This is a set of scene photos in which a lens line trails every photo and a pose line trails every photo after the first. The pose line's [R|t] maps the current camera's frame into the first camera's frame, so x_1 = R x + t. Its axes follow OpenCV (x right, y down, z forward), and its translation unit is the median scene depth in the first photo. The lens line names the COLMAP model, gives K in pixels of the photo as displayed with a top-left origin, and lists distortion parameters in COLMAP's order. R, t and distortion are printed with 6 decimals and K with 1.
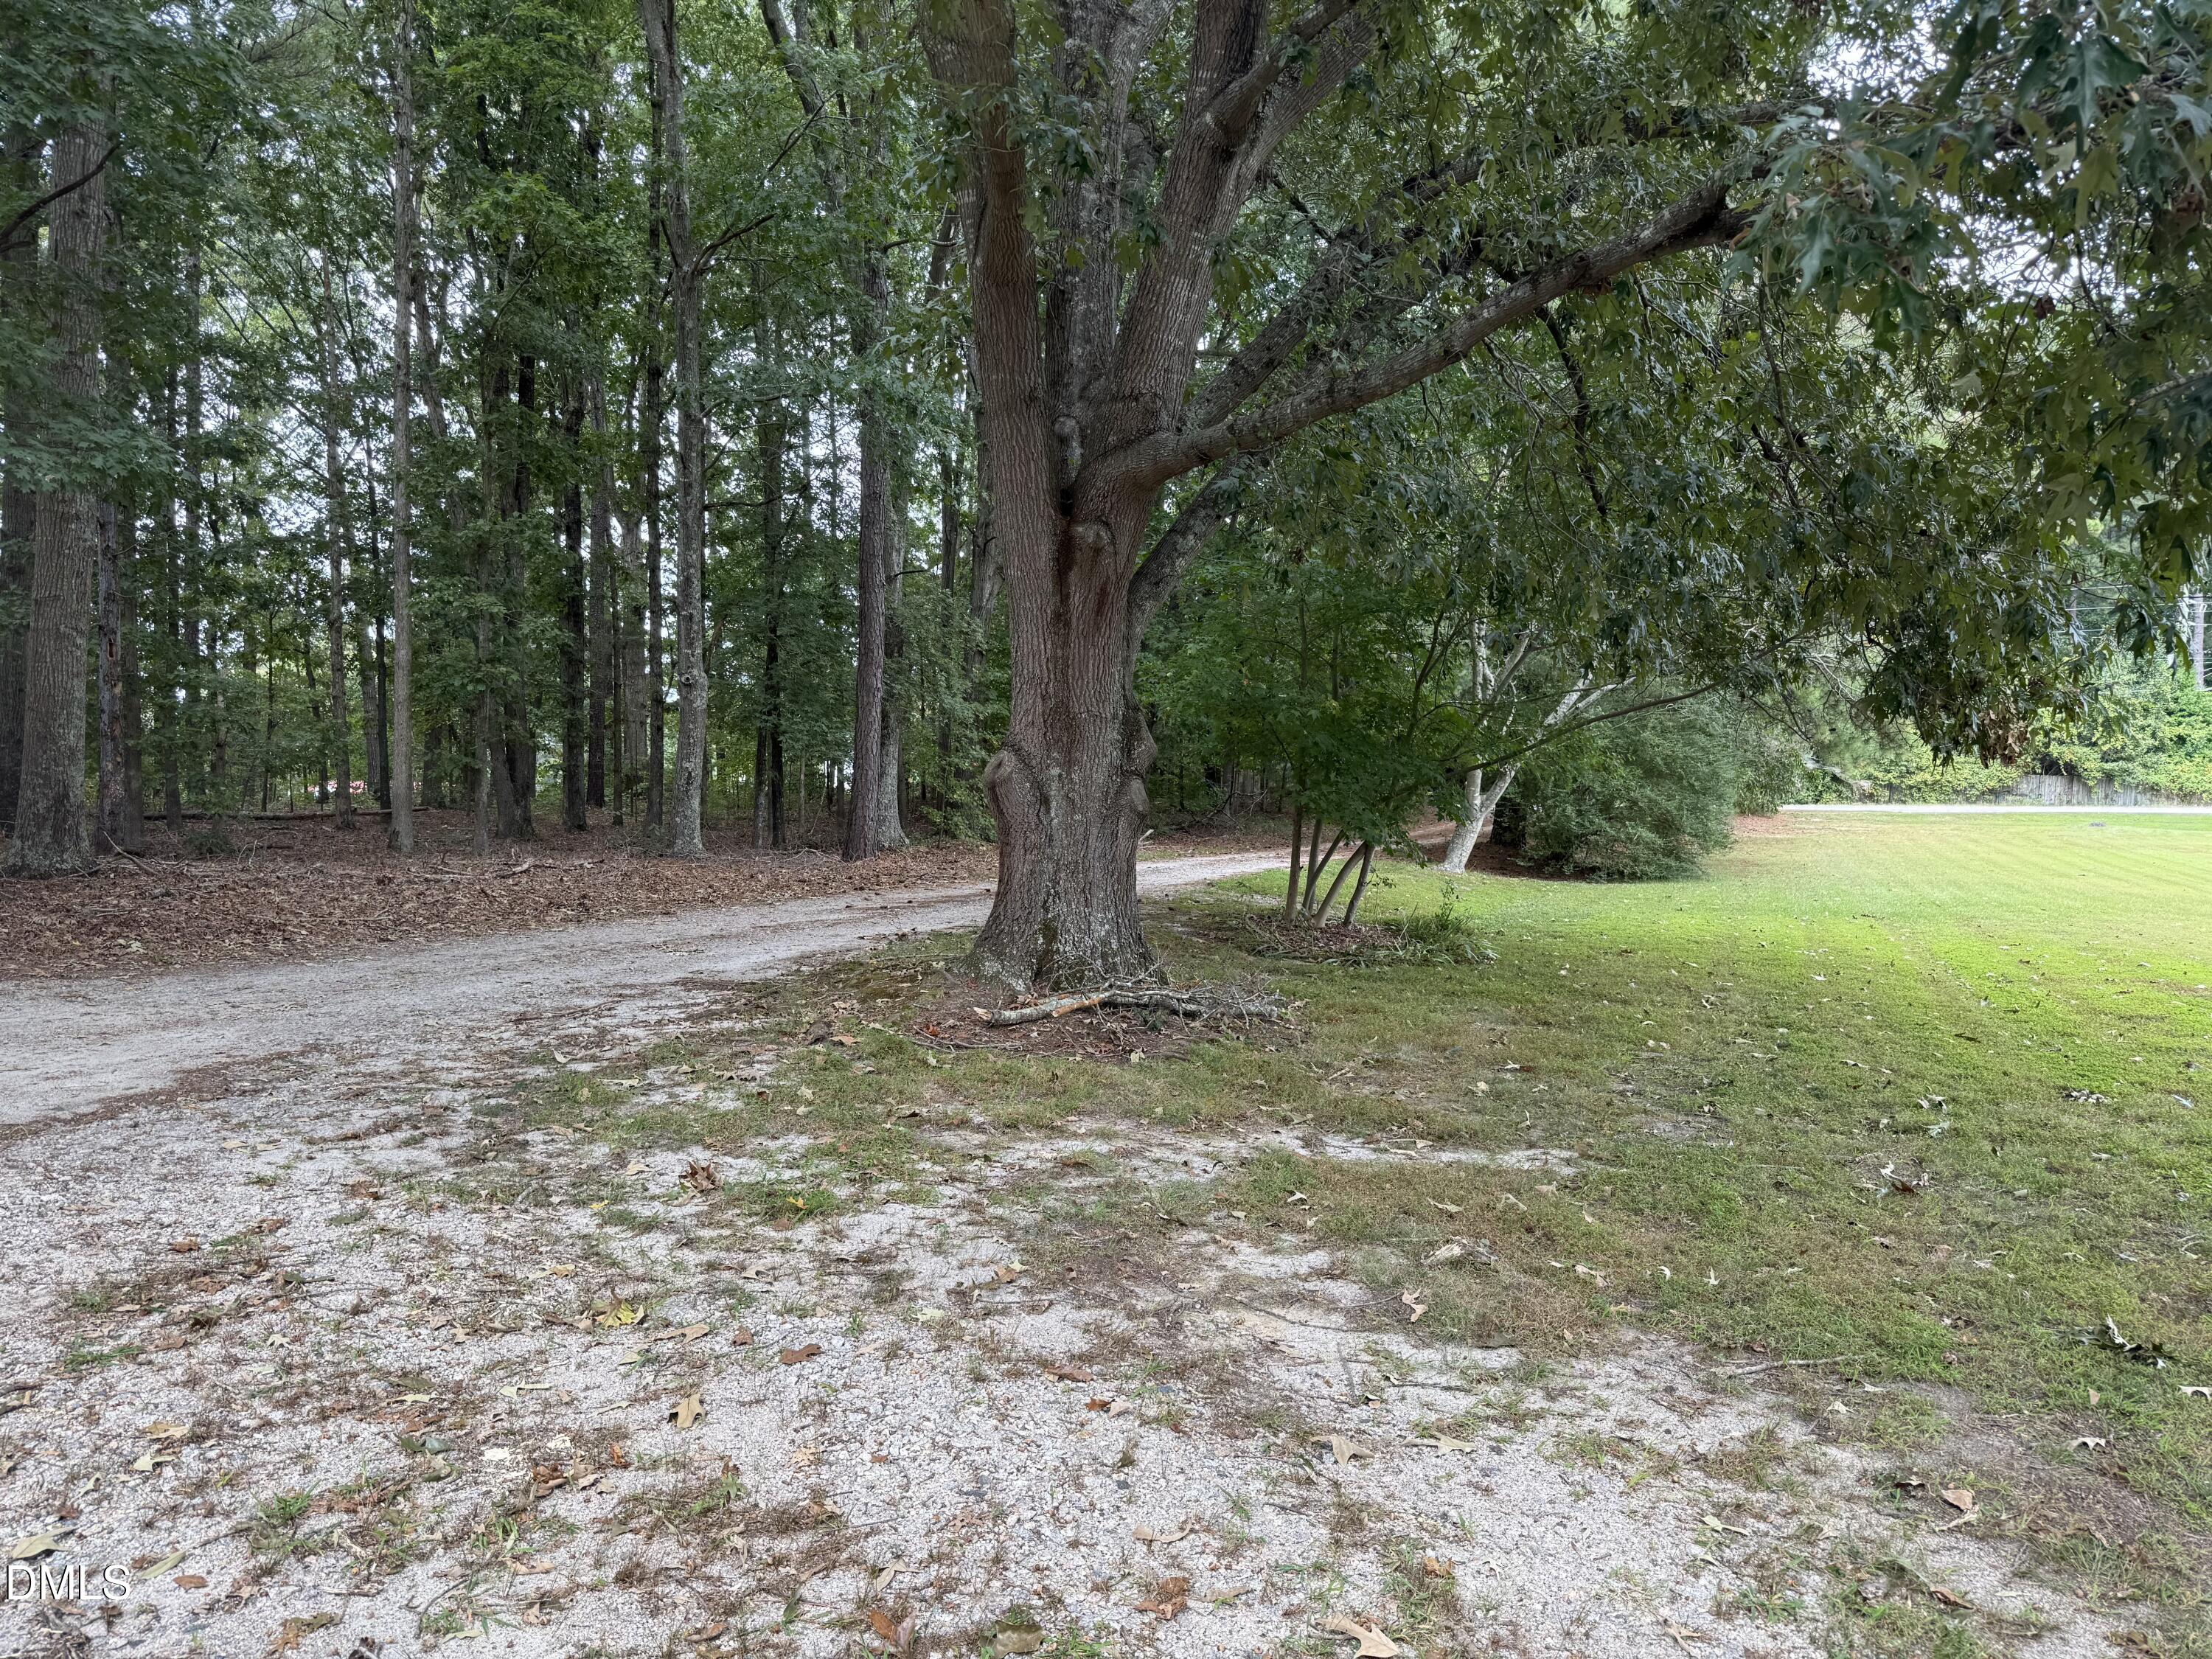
lens RADIAL K [[1560.8, 0, 1100.9], [0, 1560.8, 833.1], [0, 0, 1]] dist [0.024132, -0.044329]
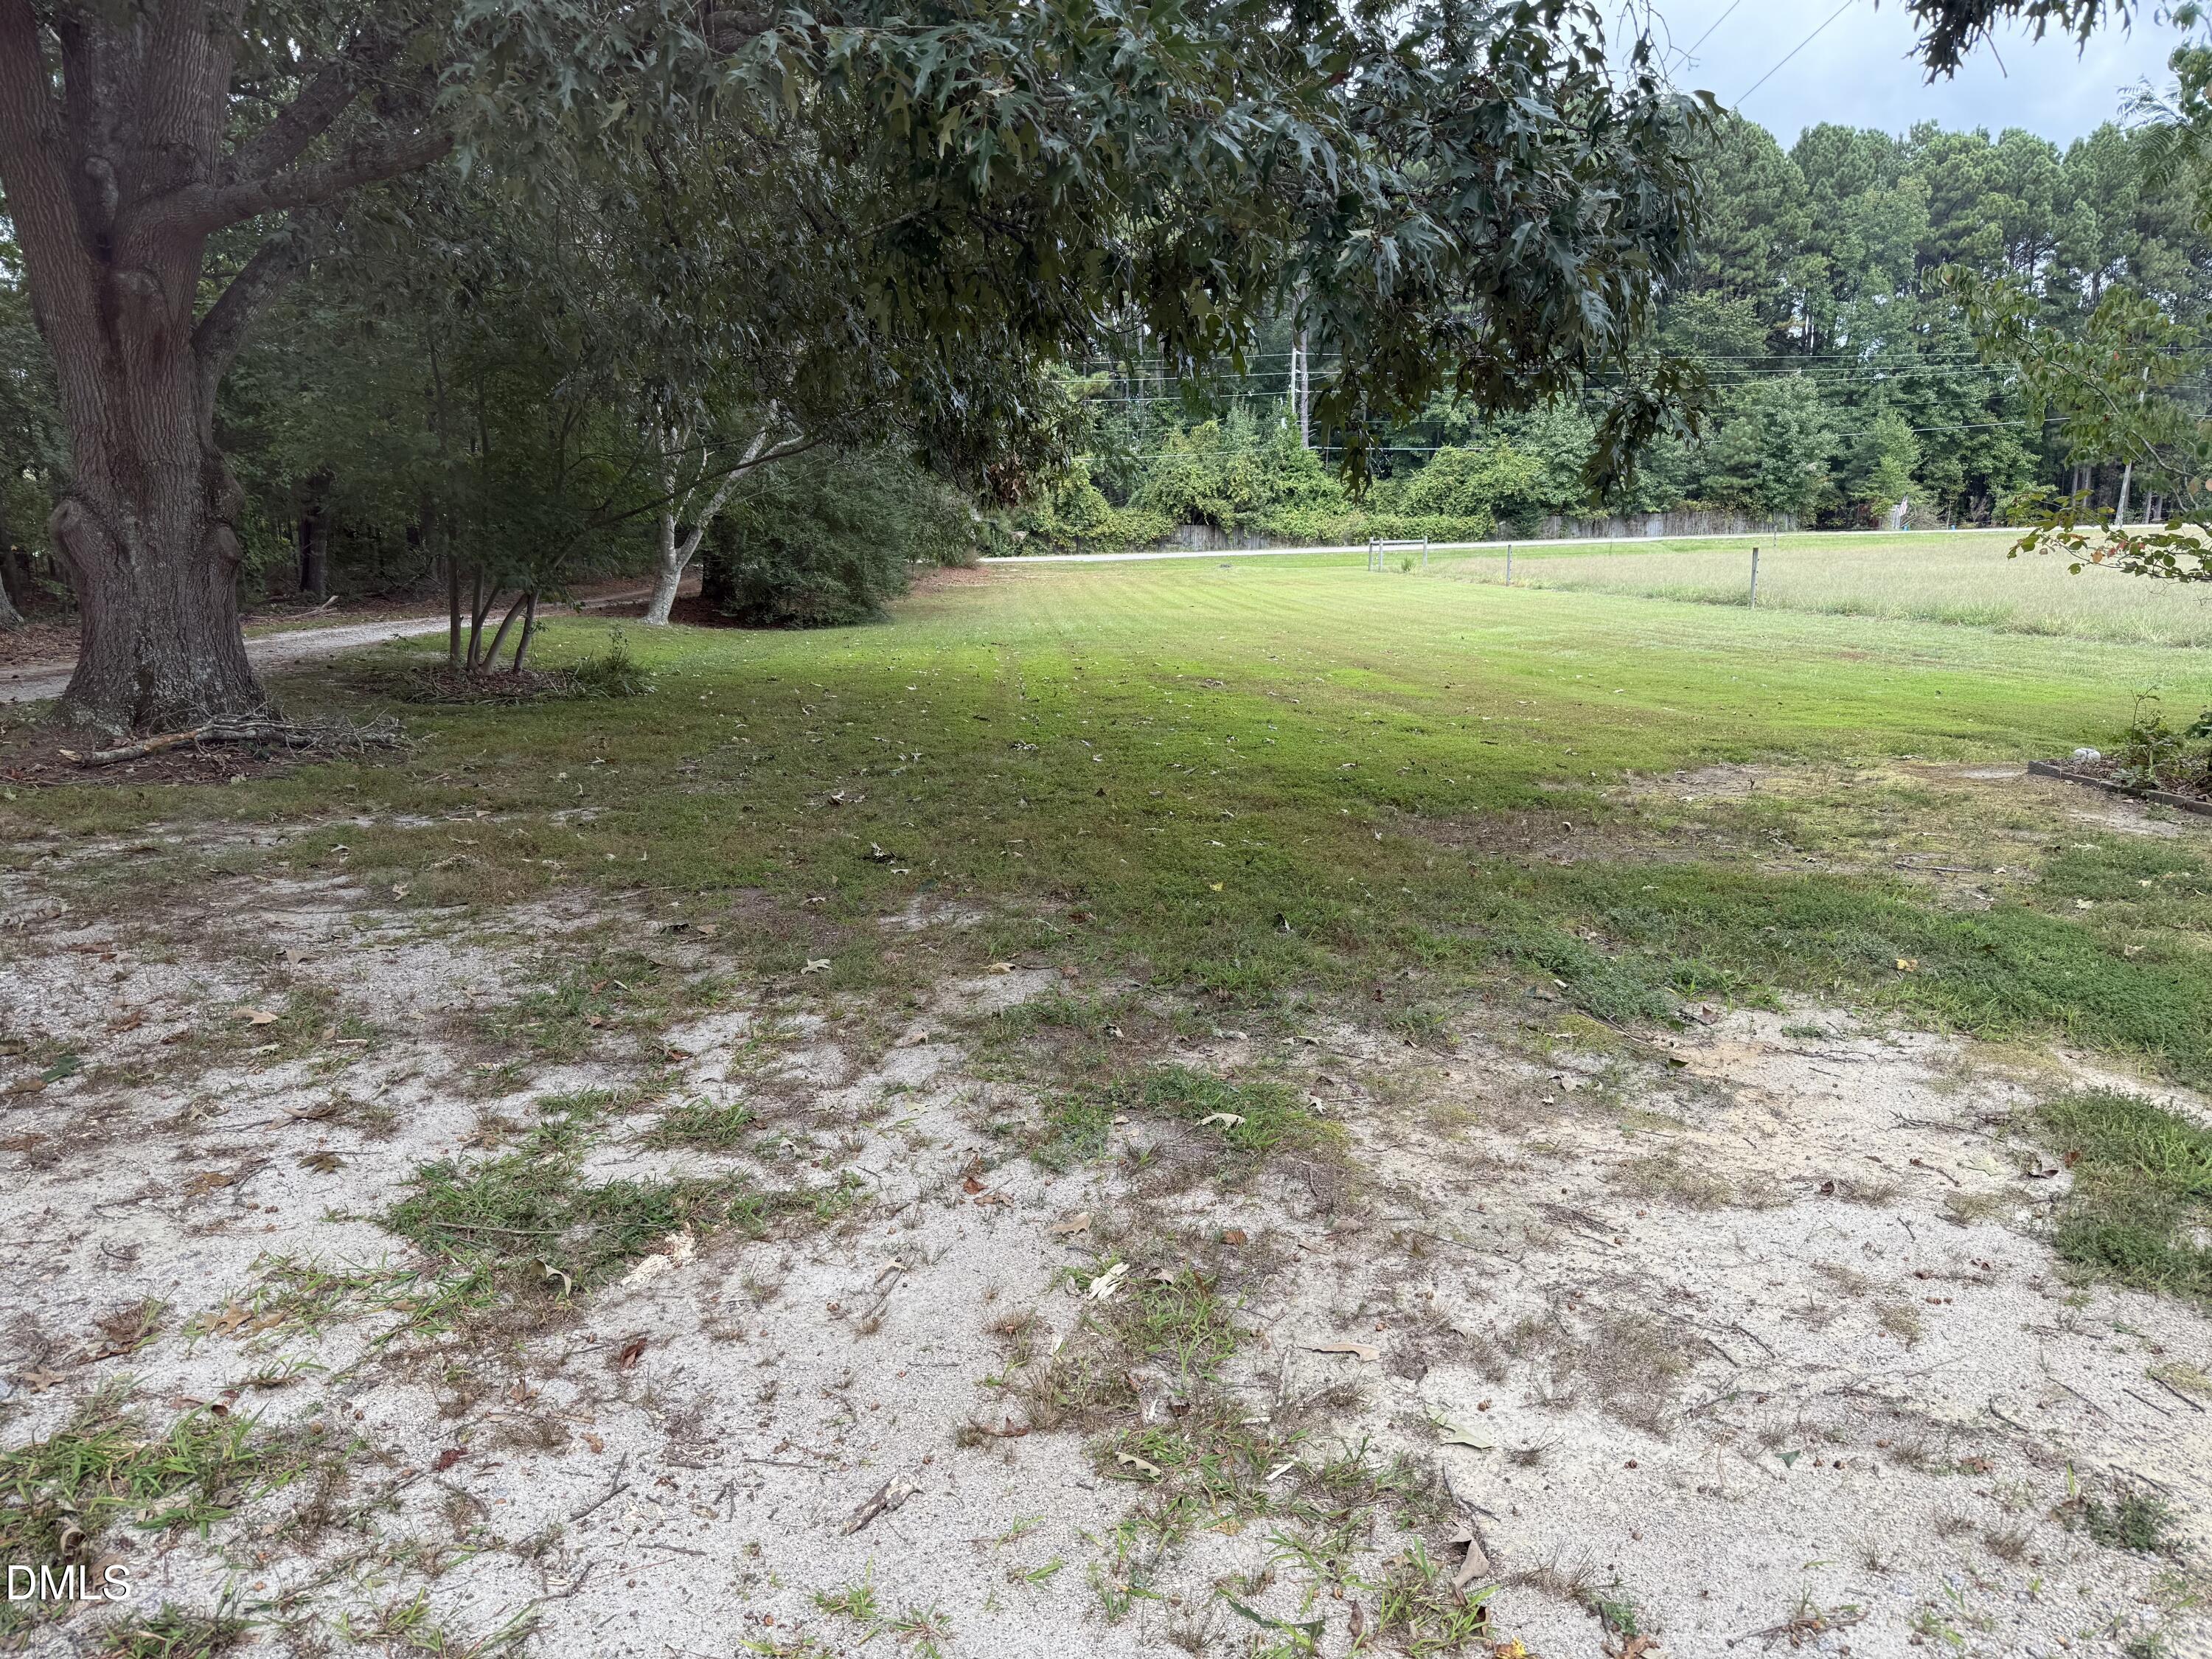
lens RADIAL K [[1560.8, 0, 1110.9], [0, 1560.8, 838.0], [0, 0, 1]] dist [0.024132, -0.044329]
pose [[0.890337, -0.106153, 0.442754, 0.036792], [0.037335, 0.986188, 0.161368, 0.013527], [-0.453768, -0.127142, 0.882003, -0.120548]]
